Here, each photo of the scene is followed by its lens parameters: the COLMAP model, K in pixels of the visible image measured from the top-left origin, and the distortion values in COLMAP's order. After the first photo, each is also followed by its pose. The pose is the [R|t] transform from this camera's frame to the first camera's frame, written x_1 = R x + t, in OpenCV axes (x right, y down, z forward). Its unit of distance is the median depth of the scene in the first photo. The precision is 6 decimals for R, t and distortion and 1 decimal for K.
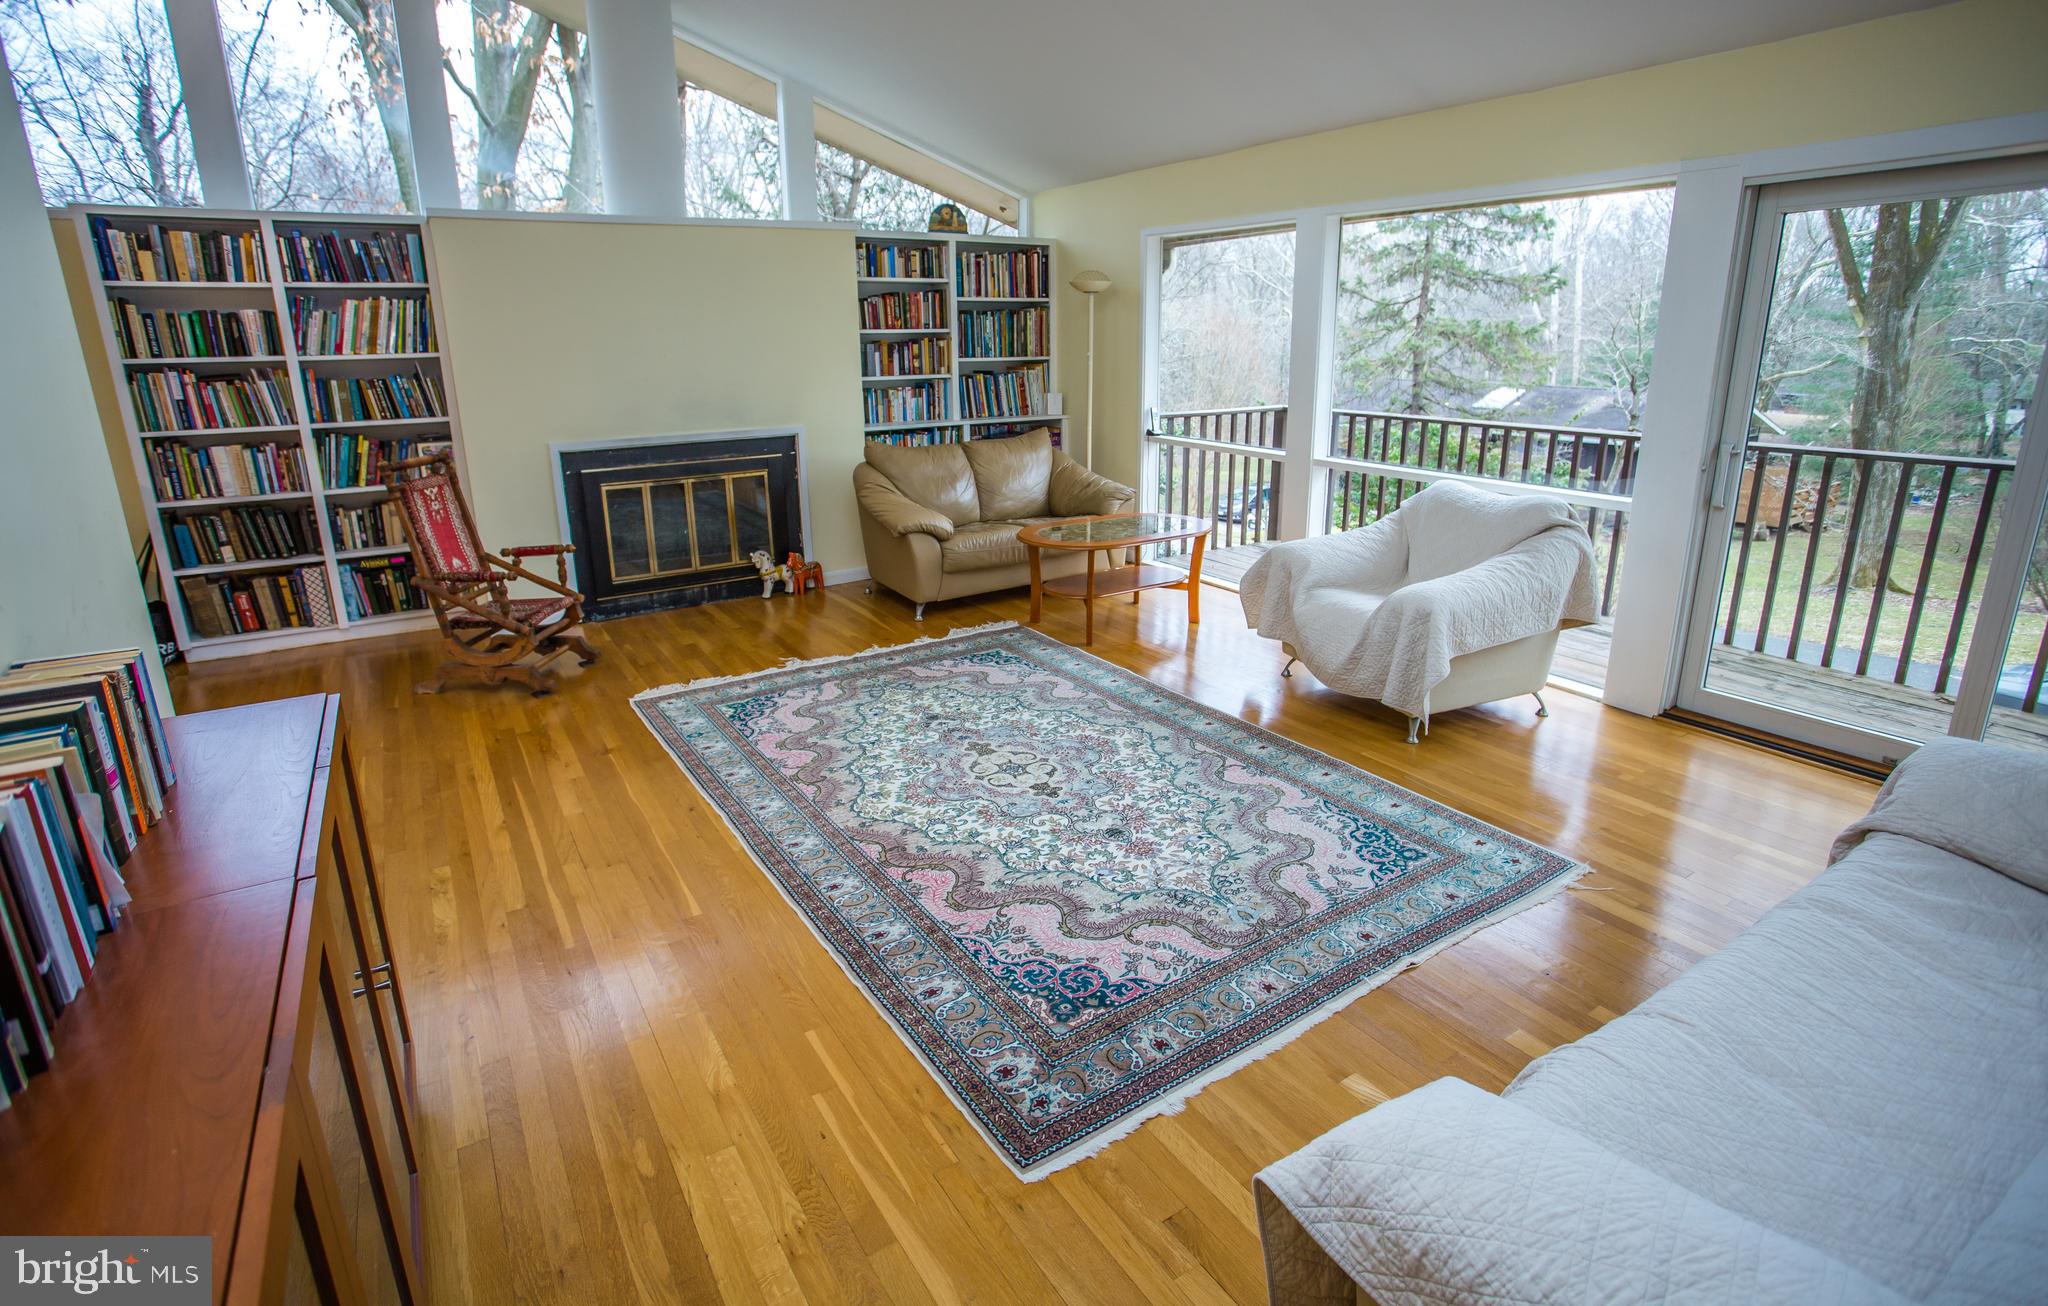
lens RADIAL K [[1017.4, 0, 1037.6], [0, 1017.4, 632.3], [0, 0, 1]] dist [-0.027571, 0.002462]
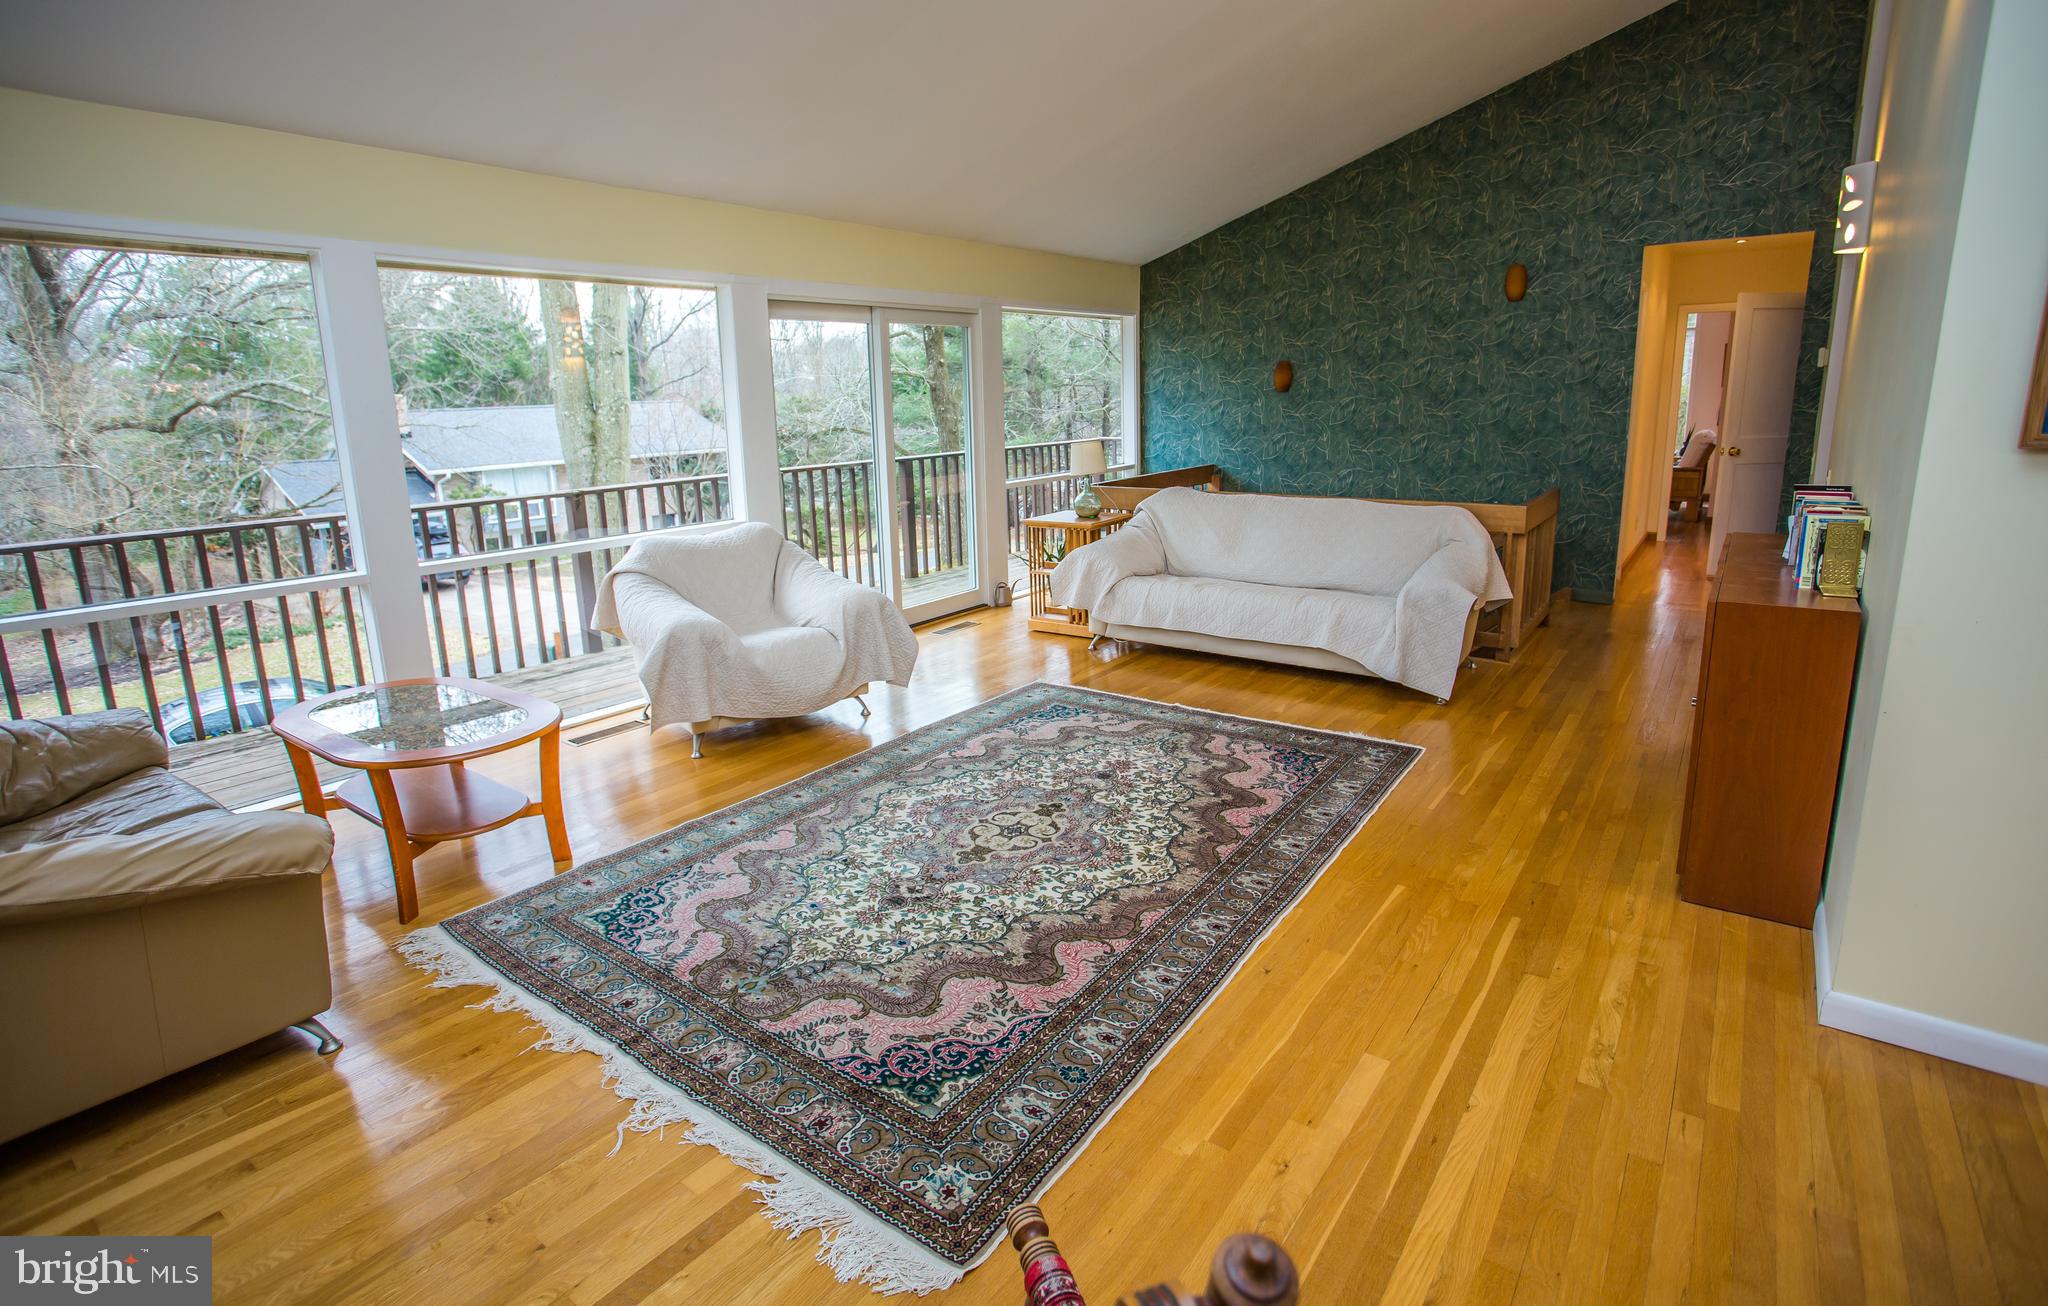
lens RADIAL K [[1017.4, 0, 1025.5], [0, 1017.4, 646.2], [0, 0, 1]] dist [-0.027571, 0.002462]
pose [[-0.374346, -0.198088, 0.905884, -0.705492], [0.284113, 0.905431, 0.315395, -0.263018], [-0.882692, 0.375441, -0.282665, 0.984053]]
